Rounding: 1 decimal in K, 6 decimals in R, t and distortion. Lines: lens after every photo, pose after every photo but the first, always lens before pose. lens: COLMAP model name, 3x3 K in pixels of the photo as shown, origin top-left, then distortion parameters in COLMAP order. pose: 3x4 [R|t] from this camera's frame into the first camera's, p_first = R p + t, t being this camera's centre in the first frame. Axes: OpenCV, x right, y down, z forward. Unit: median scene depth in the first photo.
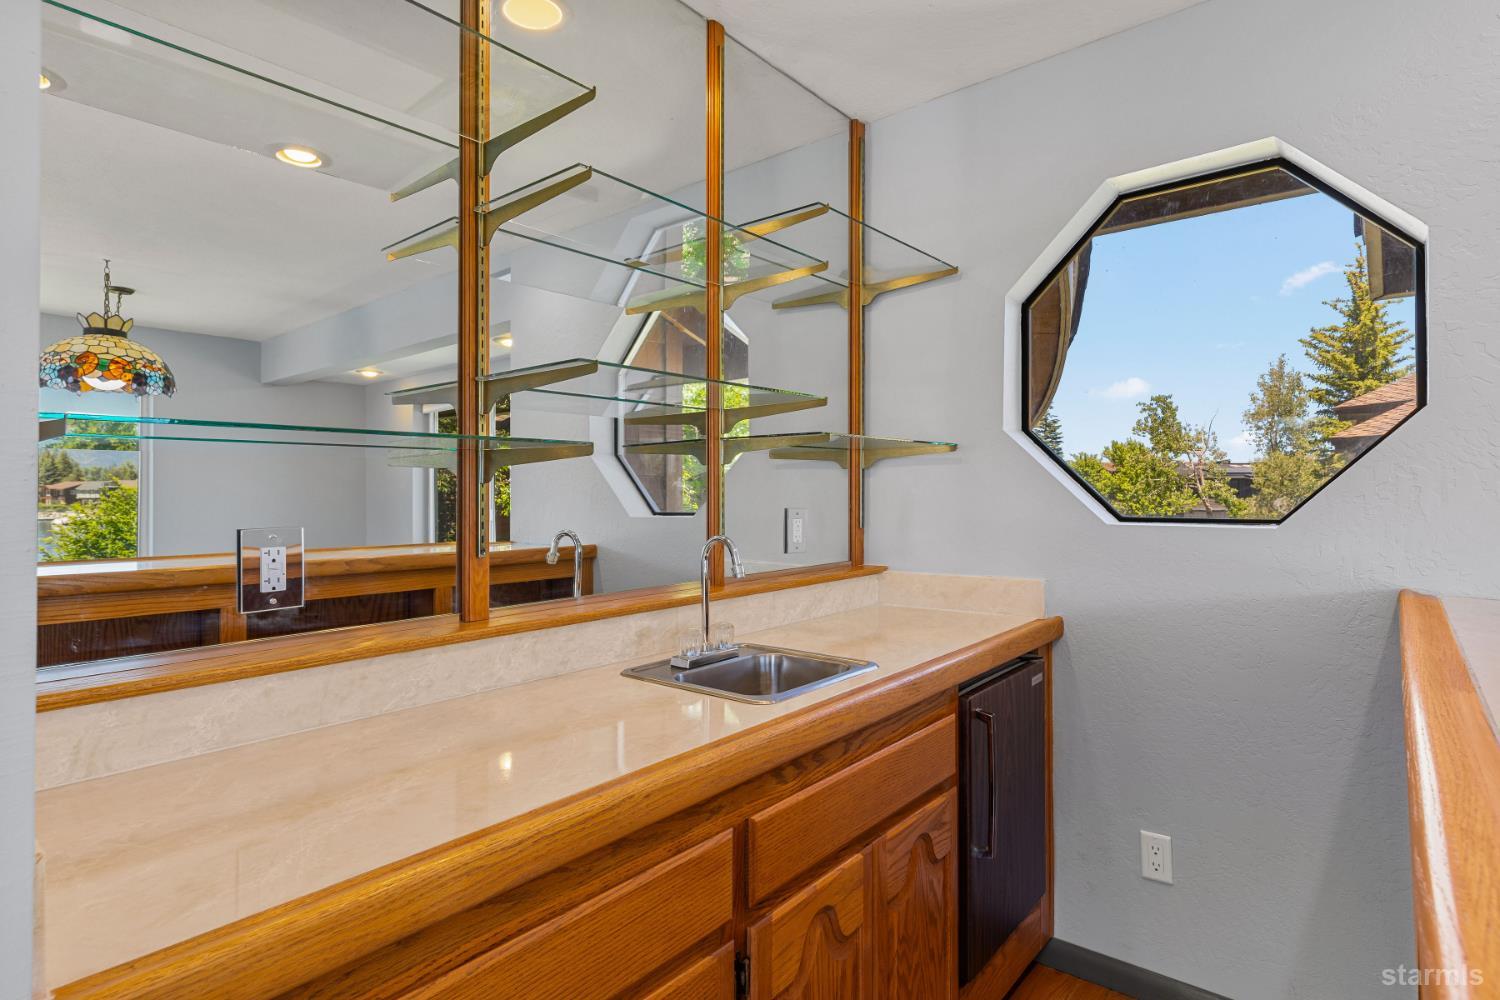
lens RADIAL K [[779.4, 0, 750.1], [0, 779.4, 485.3], [0, 0, 1]] dist [0.006067, 0.000468]
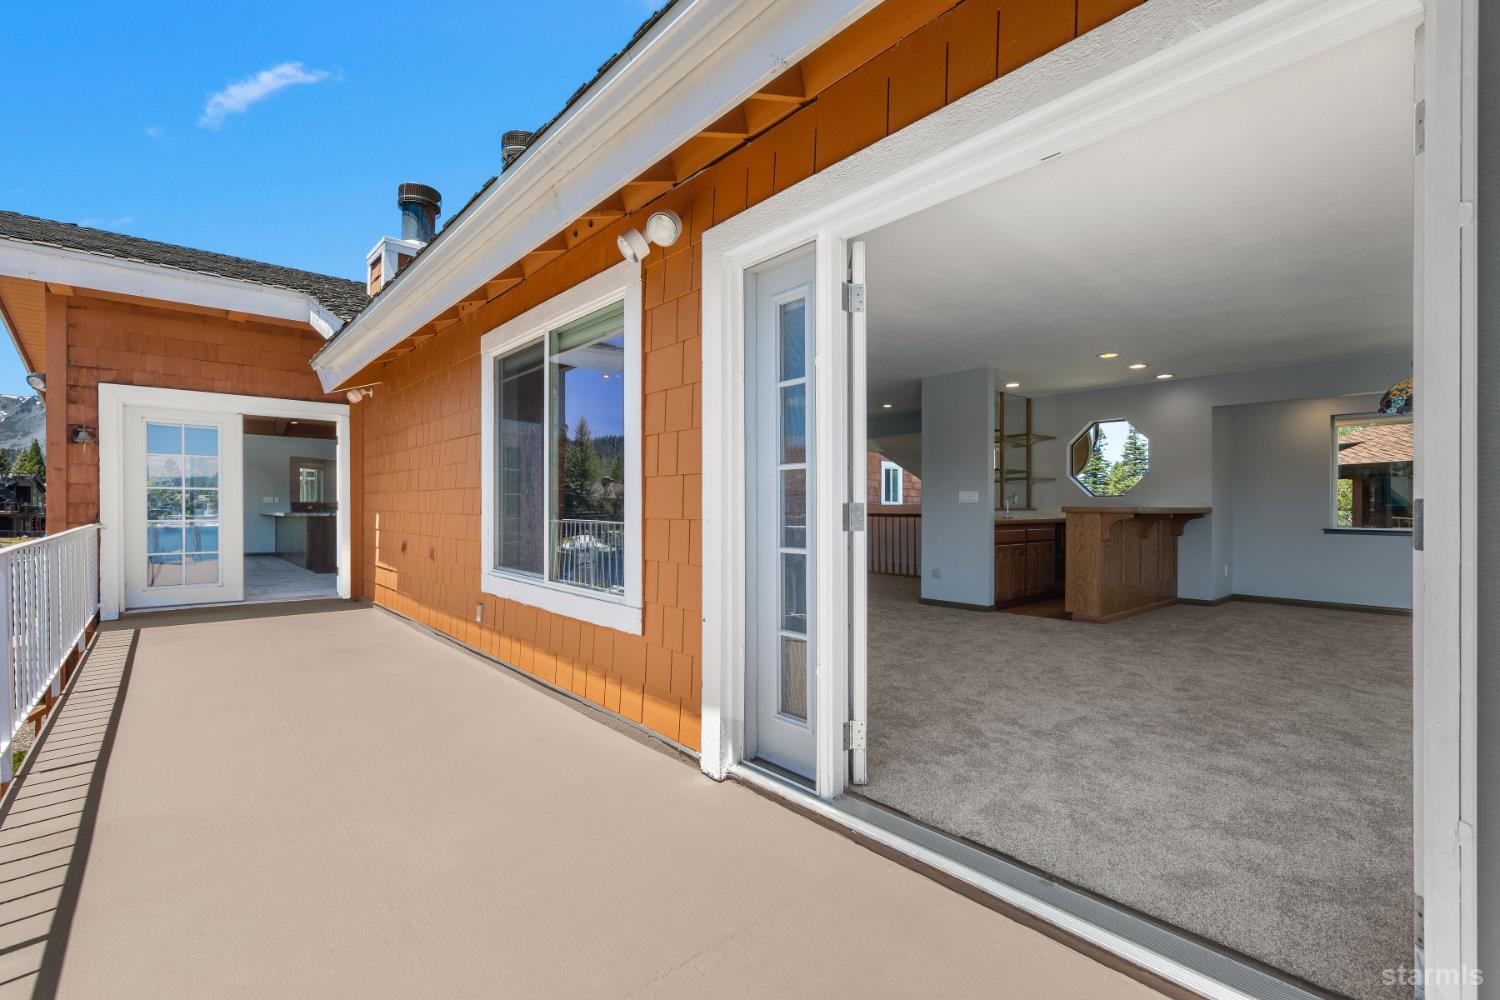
lens RADIAL K [[663.7, 0, 745.7], [0, 663.7, 511.2], [0, 0, 1]] dist [0.004655, 0.000707]
pose [[0.985161, 0.007882, -0.171449, -0.709975], [-0.005157, 0.999853, 0.016332, 0.068835], [0.171553, -0.015206, 0.985058, -2.636737]]
